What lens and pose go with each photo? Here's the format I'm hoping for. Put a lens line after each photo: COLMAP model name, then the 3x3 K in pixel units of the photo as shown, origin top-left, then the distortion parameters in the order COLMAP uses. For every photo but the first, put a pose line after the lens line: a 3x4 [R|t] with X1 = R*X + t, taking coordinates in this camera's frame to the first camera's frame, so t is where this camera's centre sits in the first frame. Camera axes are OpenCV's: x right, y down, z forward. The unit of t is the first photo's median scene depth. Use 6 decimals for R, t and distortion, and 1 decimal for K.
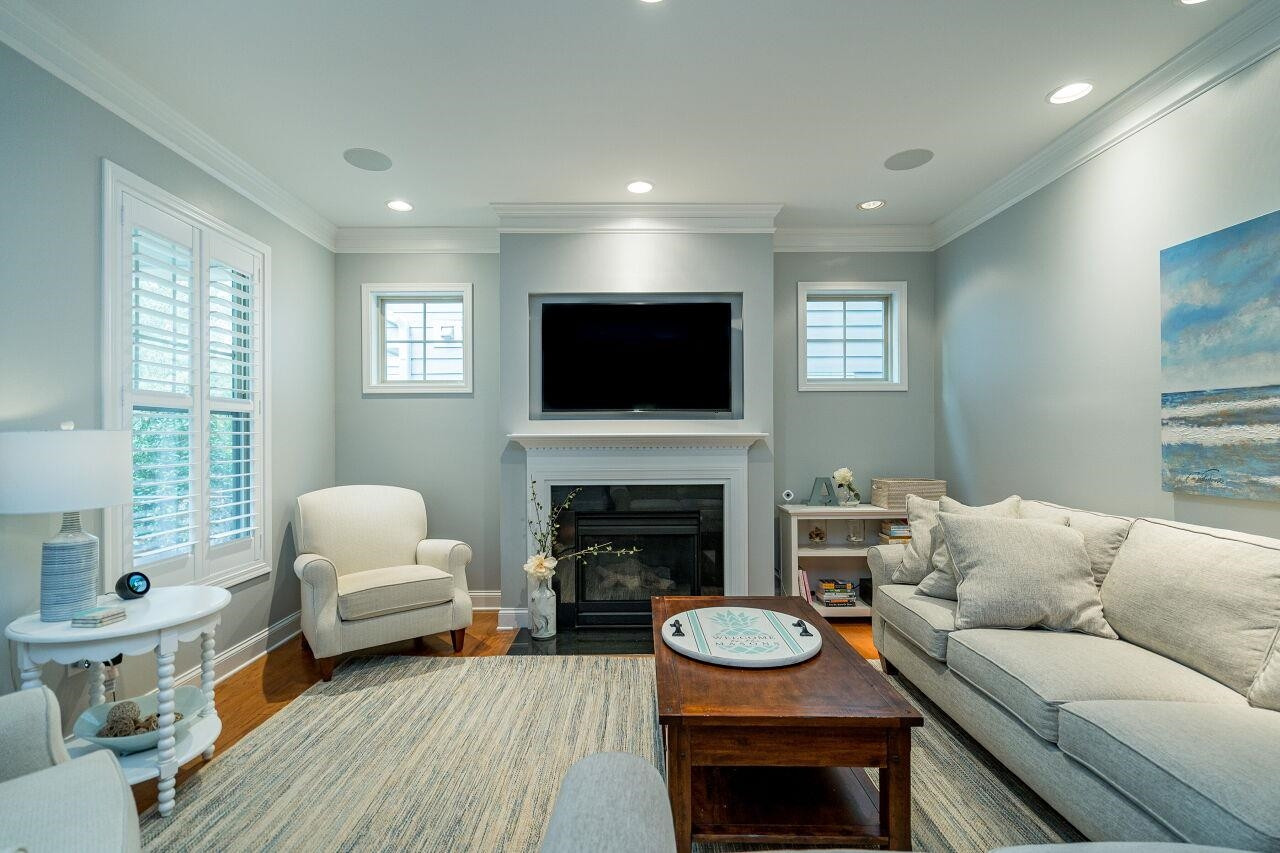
lens RADIAL K [[575.9, 0, 634.6], [0, 575.9, 437.8], [0, 0, 1]] dist [-0.004422, 0.000454]
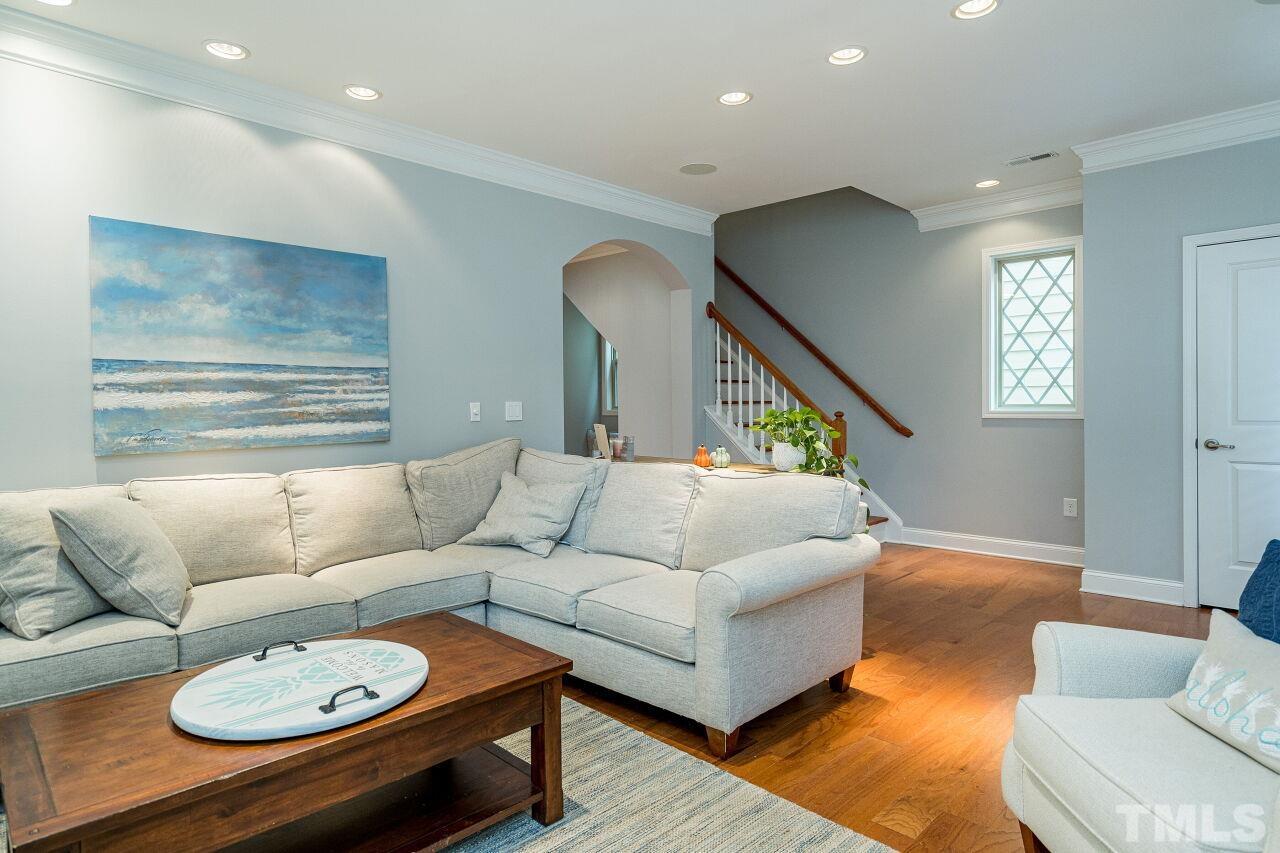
lens RADIAL K [[708.4, 0, 622.6], [0, 708.4, 422.7], [0, 0, 1]] dist [0.000565, 0.001117]
pose [[-0.692926, -0.008106, 0.720964, -0.466121], [0.015975, 0.999519, 0.026591, 0.012502], [-0.720832, 0.029943, -0.692463, 0.903058]]
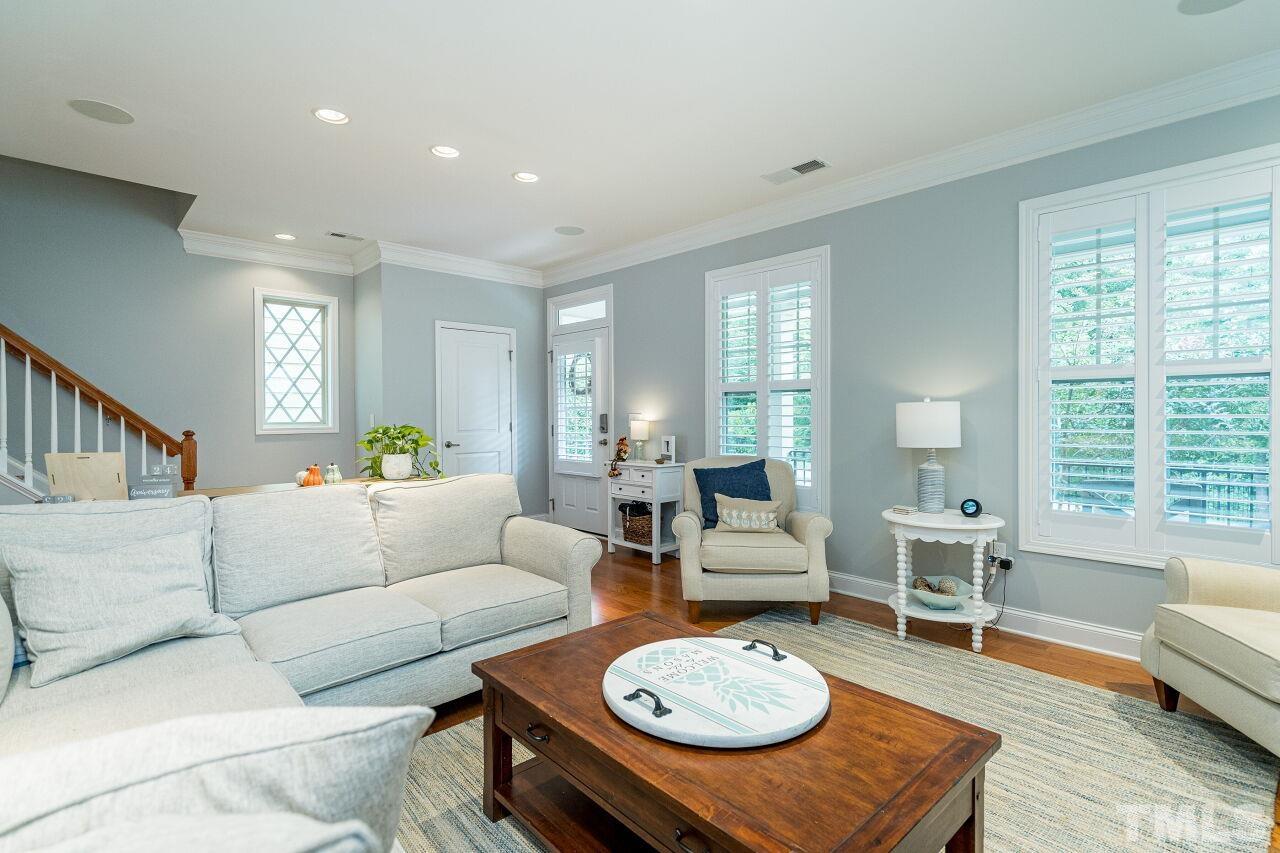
lens RADIAL K [[611.8, 0, 632.2], [0, 611.8, 423.5], [0, 0, 1]] dist [0.001380, 0.000118]
pose [[-0.744896, 0.018180, -0.666932, 0.520951], [0.006613, 0.999781, 0.019867, 0.004174], [0.667147, 0.010388, -0.744853, 1.033074]]
